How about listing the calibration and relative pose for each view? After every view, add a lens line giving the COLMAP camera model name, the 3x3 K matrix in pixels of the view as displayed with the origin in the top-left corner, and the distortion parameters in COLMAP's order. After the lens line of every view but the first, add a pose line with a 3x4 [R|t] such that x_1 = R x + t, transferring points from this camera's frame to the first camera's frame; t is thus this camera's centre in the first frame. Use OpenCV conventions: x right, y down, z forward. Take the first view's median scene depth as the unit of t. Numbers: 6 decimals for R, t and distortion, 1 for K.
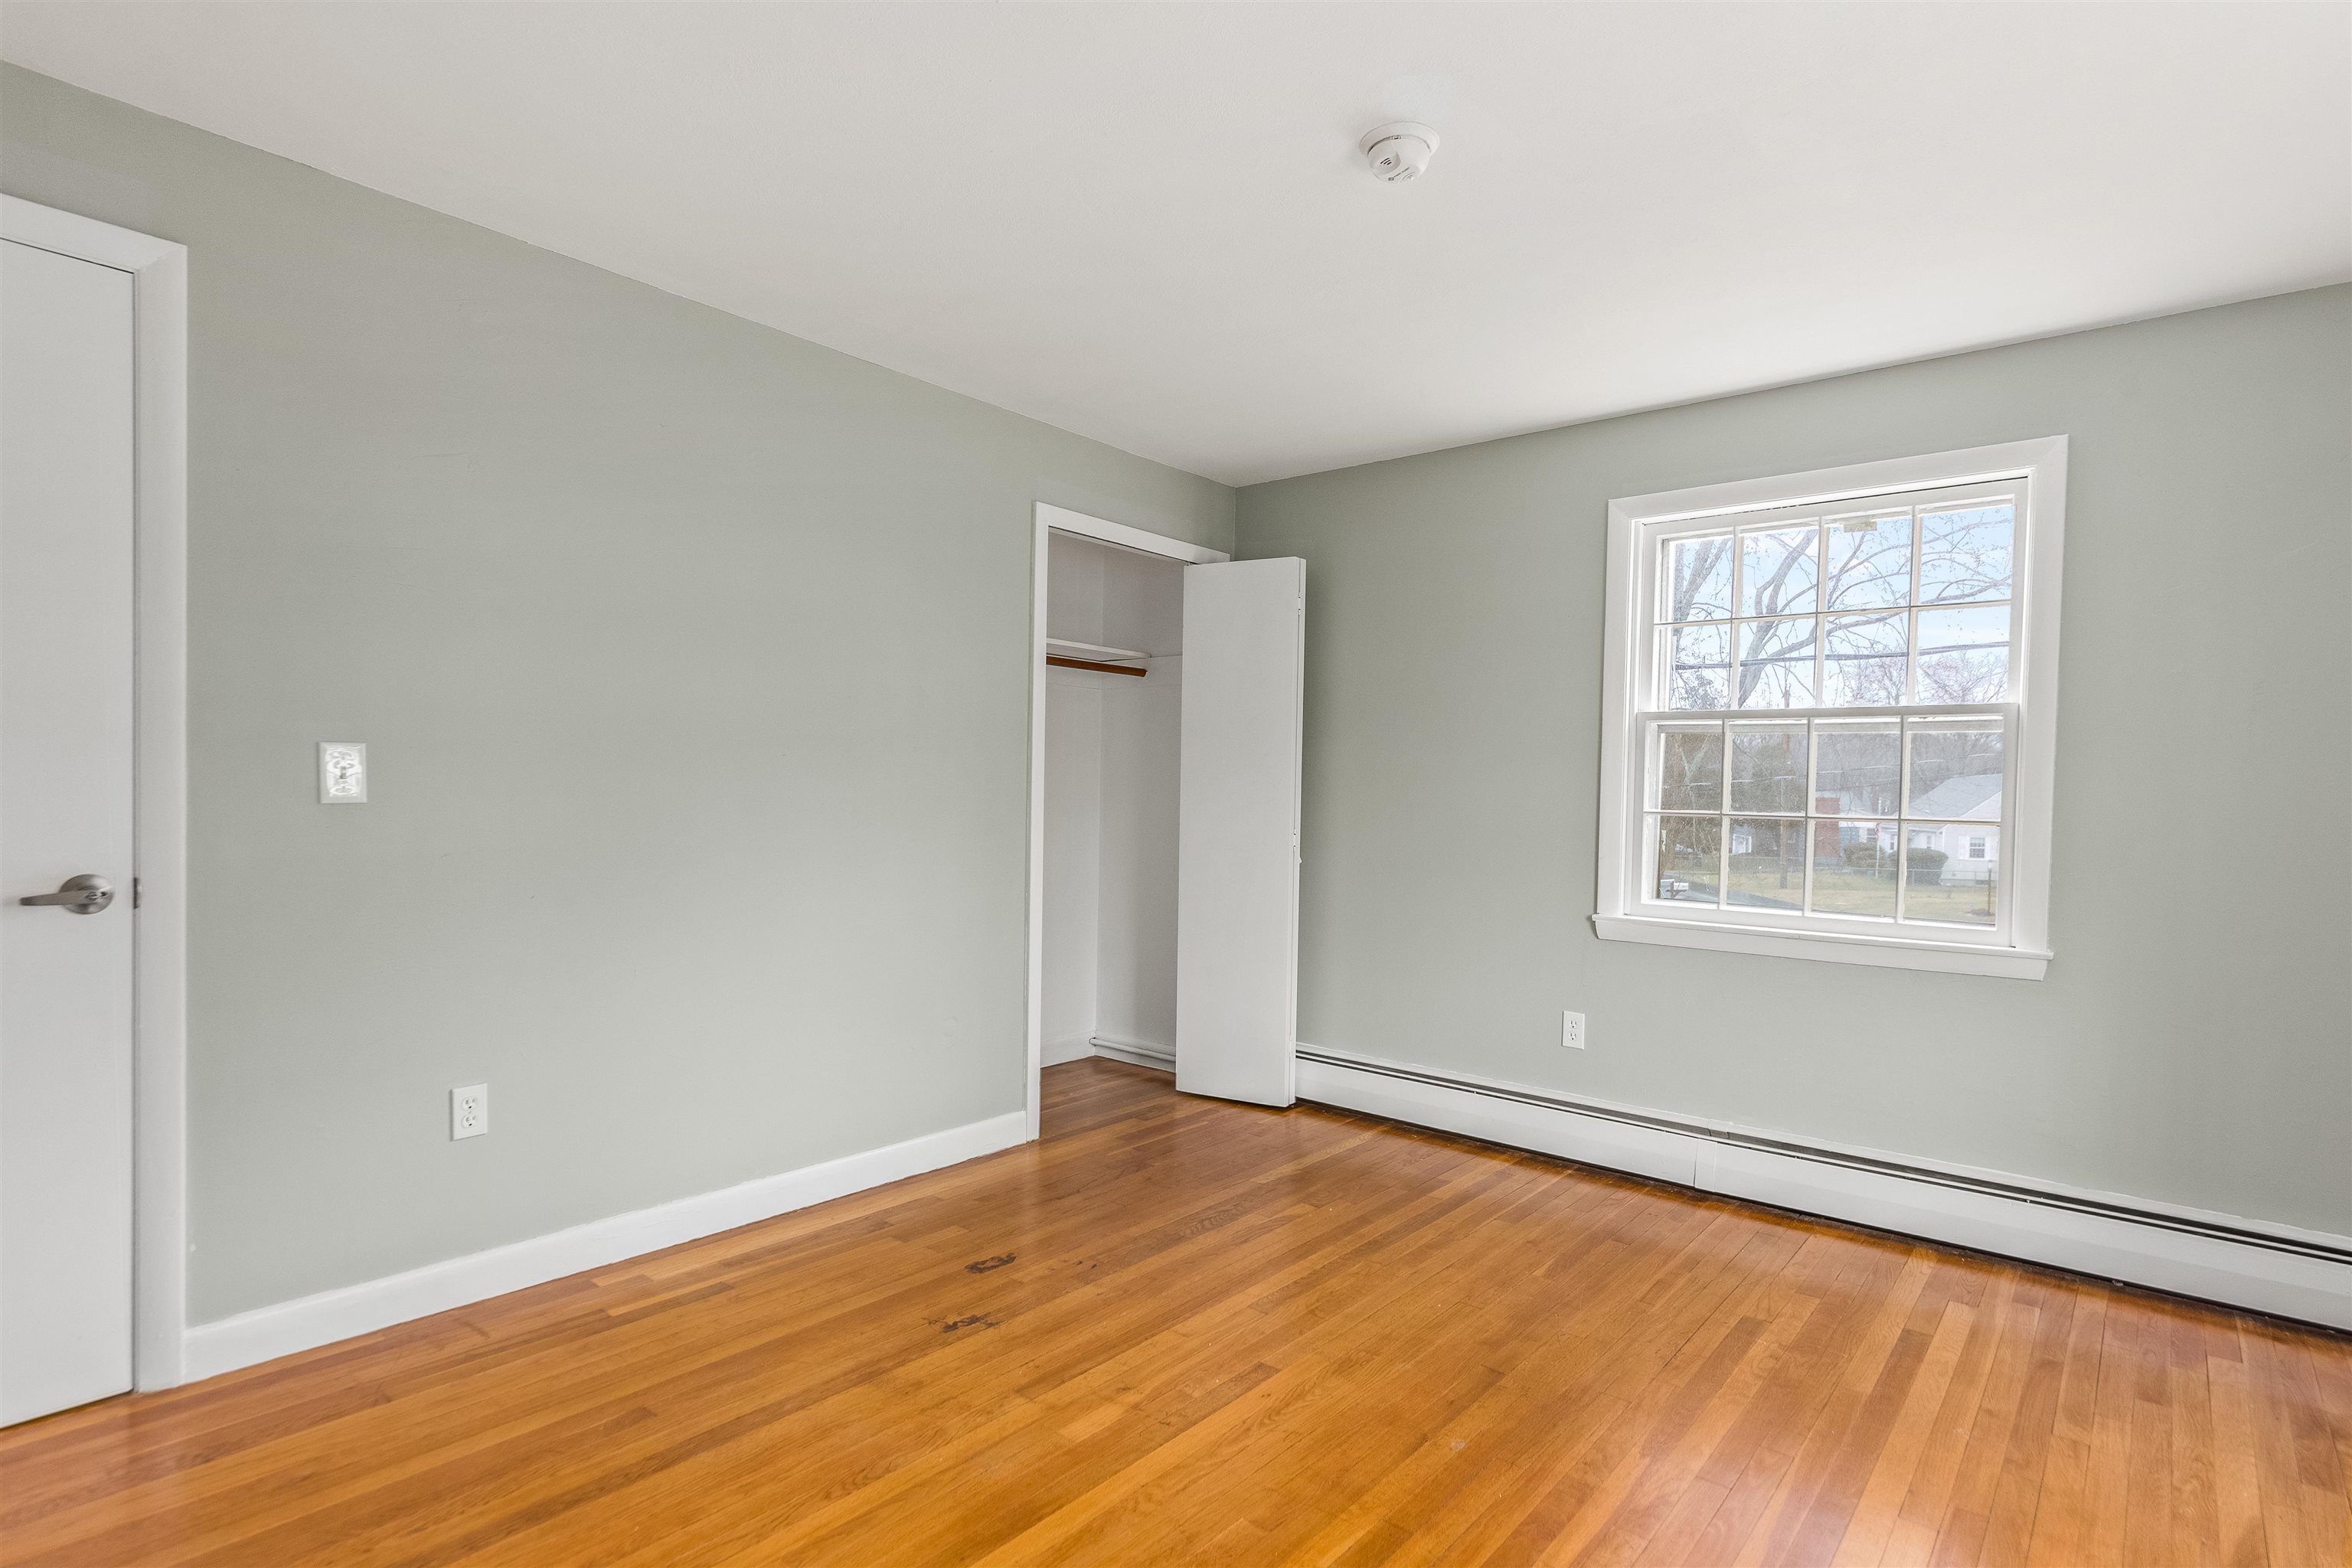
lens RADIAL K [[1214.4, 0, 1184.4], [0, 1214.4, 799.6], [0, 0, 1]] dist [-0.005950, 0.002531]
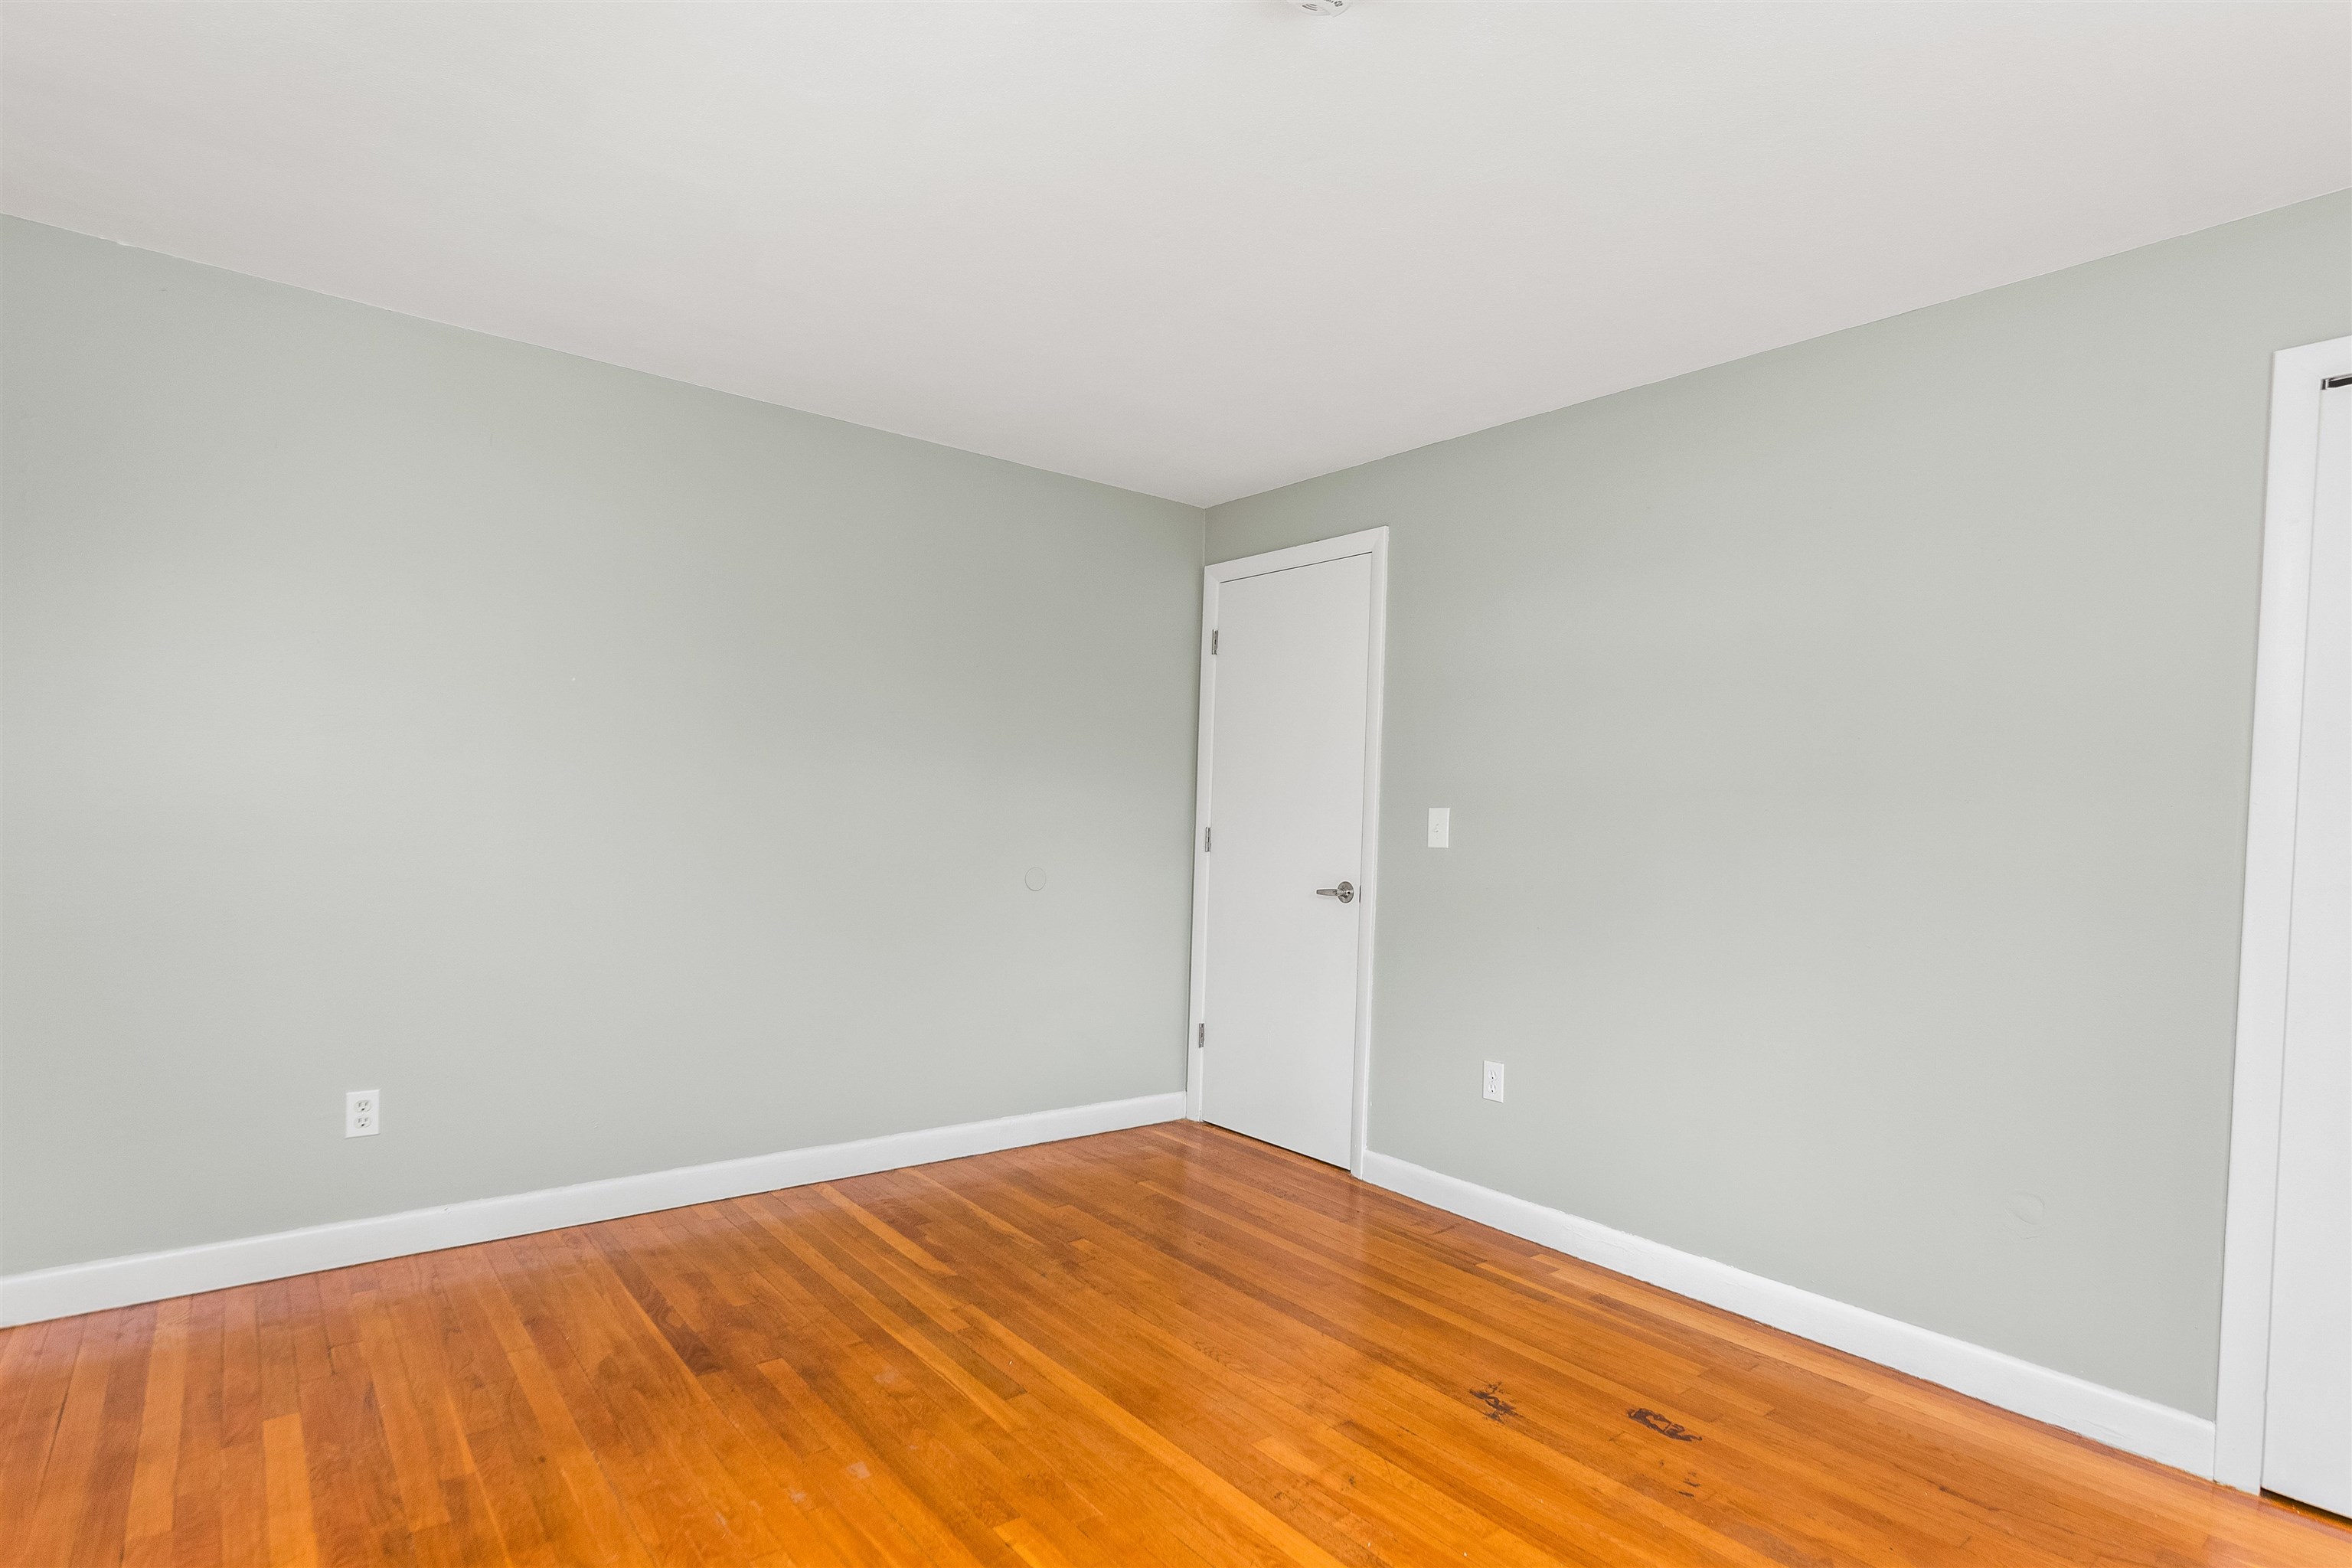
lens RADIAL K [[1214.4, 0, 1188.5], [0, 1214.4, 831.2], [0, 0, 1]] dist [-0.005950, 0.002531]
pose [[-0.221893, -0.014529, -0.974963, 0.811580], [-0.044989, 0.998977, -0.004647, 0.002428], [0.974033, 0.042832, -0.222319, 0.975394]]
